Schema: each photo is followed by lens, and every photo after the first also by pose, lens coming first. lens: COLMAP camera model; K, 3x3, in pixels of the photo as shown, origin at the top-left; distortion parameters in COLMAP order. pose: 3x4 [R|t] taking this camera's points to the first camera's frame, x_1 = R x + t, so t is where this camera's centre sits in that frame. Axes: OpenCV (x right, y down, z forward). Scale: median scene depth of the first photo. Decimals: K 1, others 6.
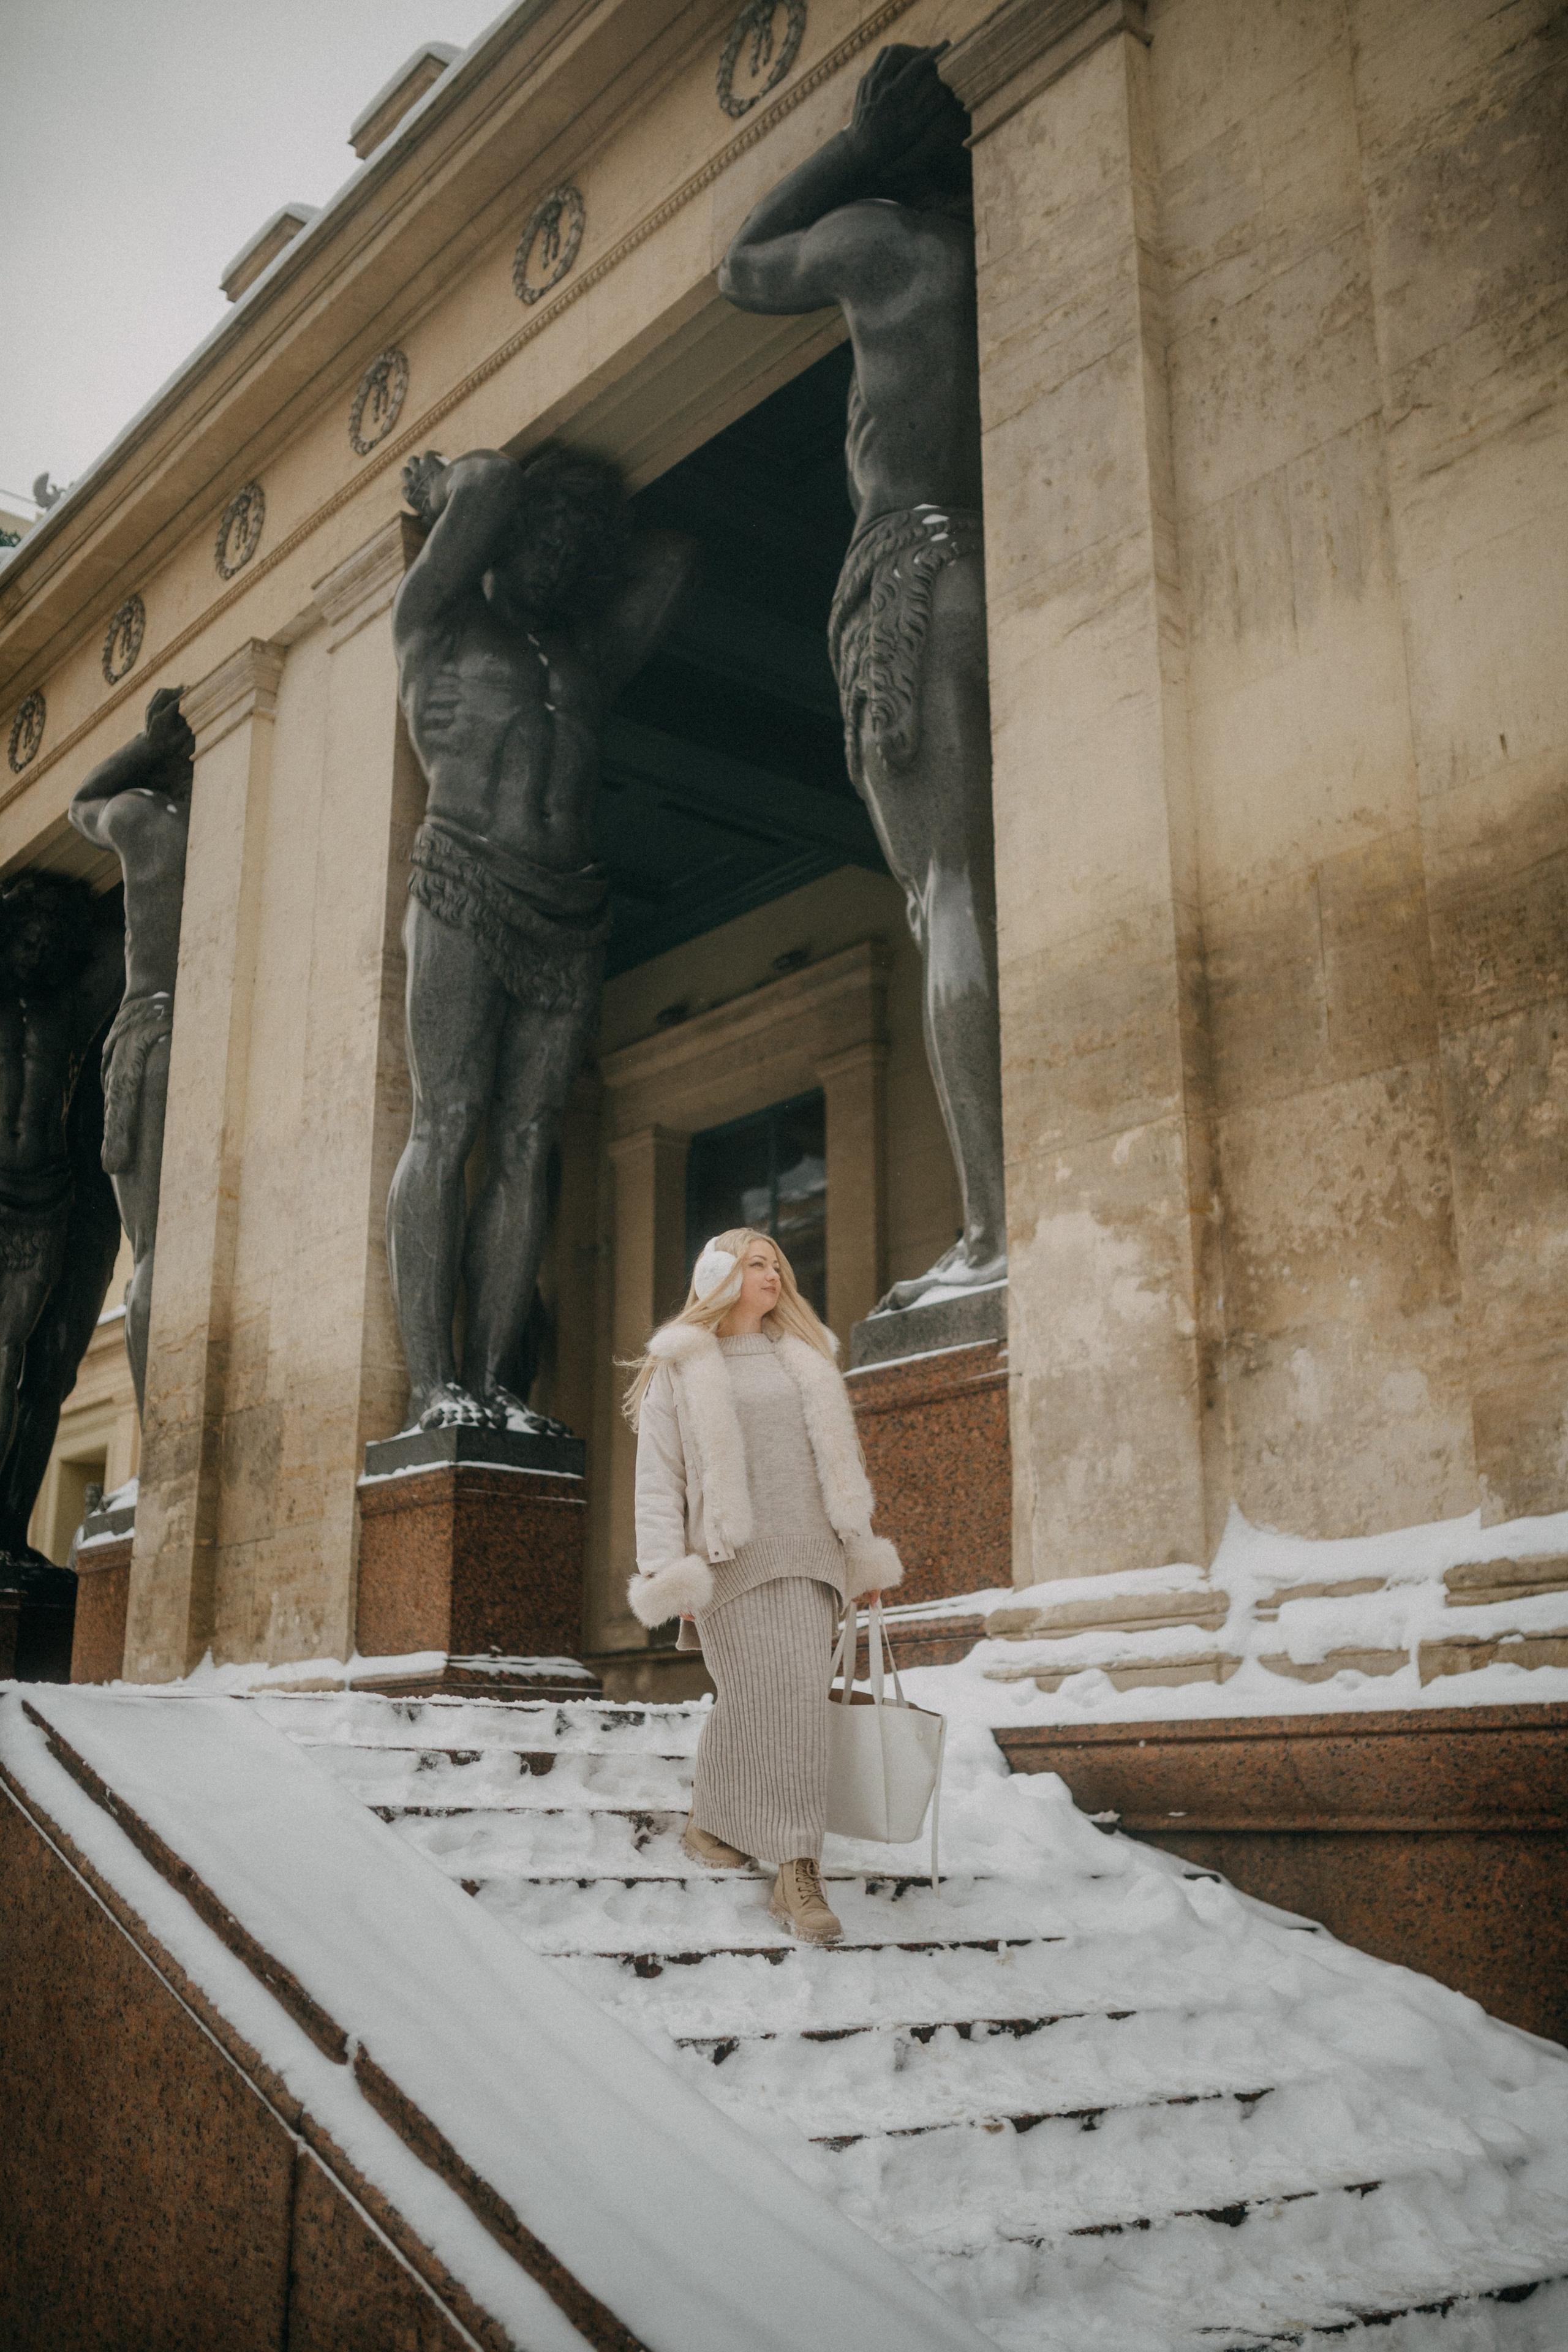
lens RADIAL K [[2242.2, 0, 784.0], [0, 2242.2, 1176.0], [0, 0, 1]] dist [-0.059825, 0.132561]
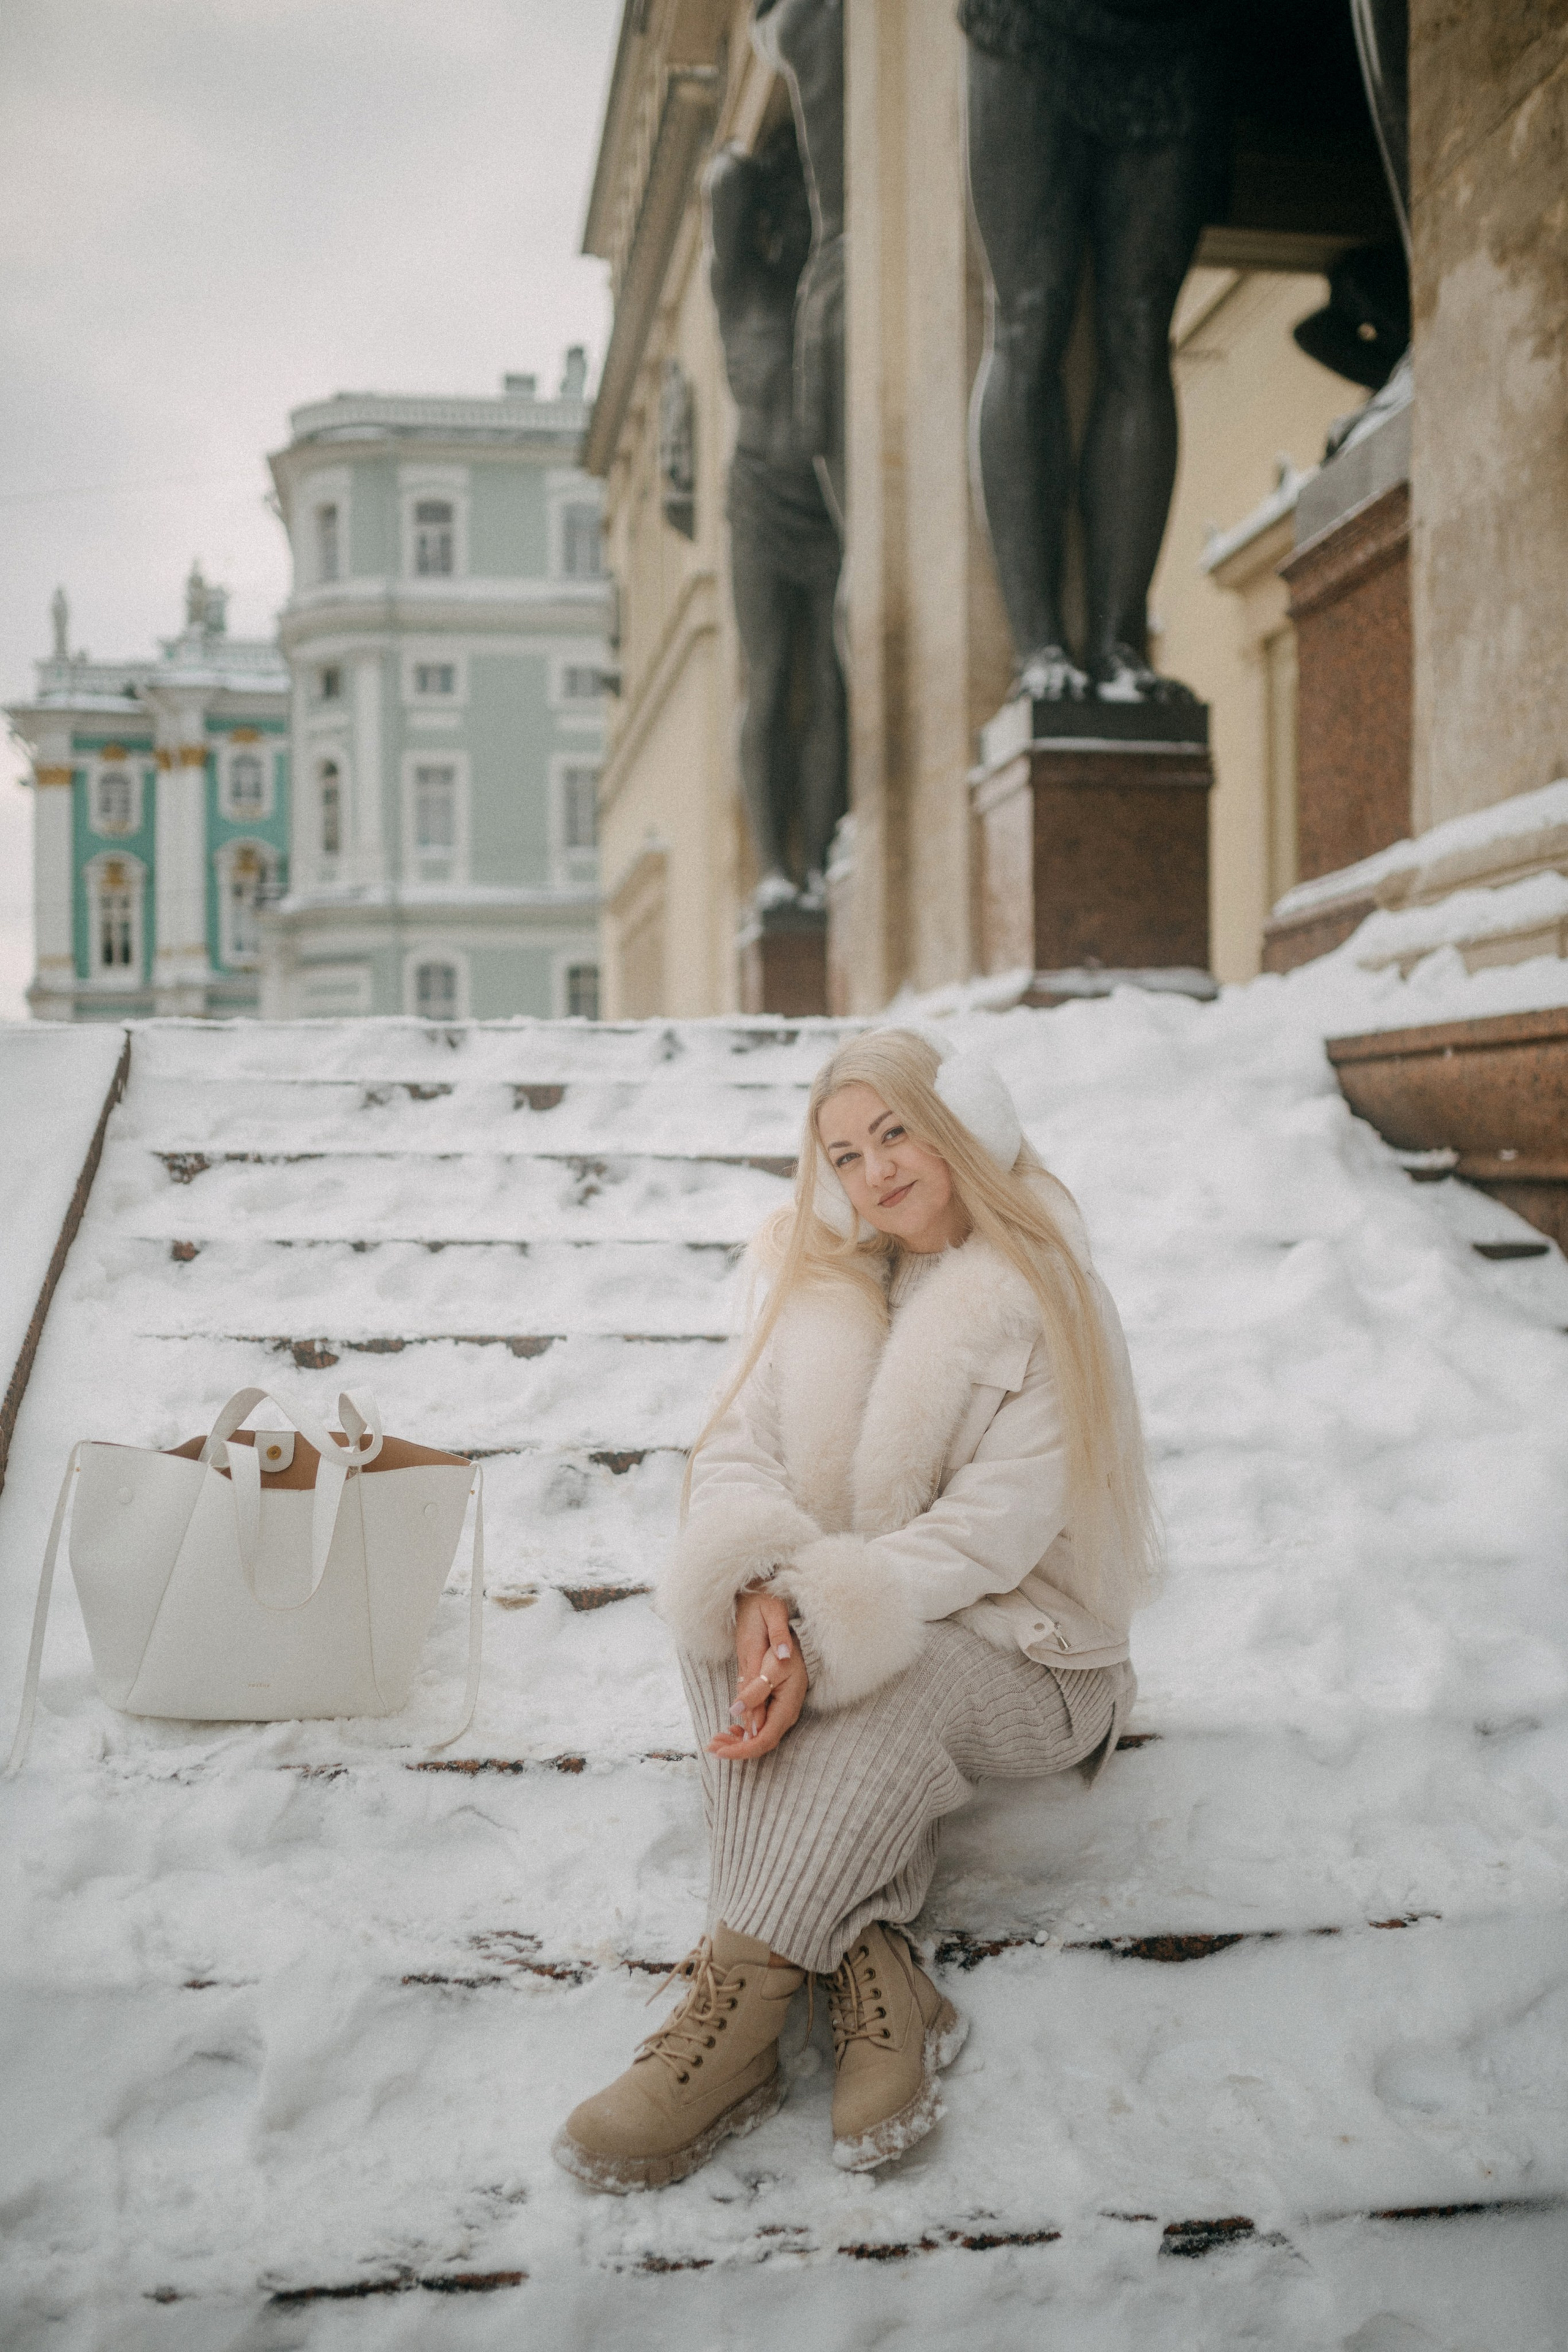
lens RADIAL K [[2357.2, 0, 784.0], [0, 2357.2, 1176.0], [0, 0, 1]] dist [-0.039625, 0.026470]
pose [[0.859378, 0.000404, -0.511341, 0.348134], [0.145063, 0.958723, 0.244556, 0.088522], [0.490333, -0.284343, 0.823846, 0.312324]]
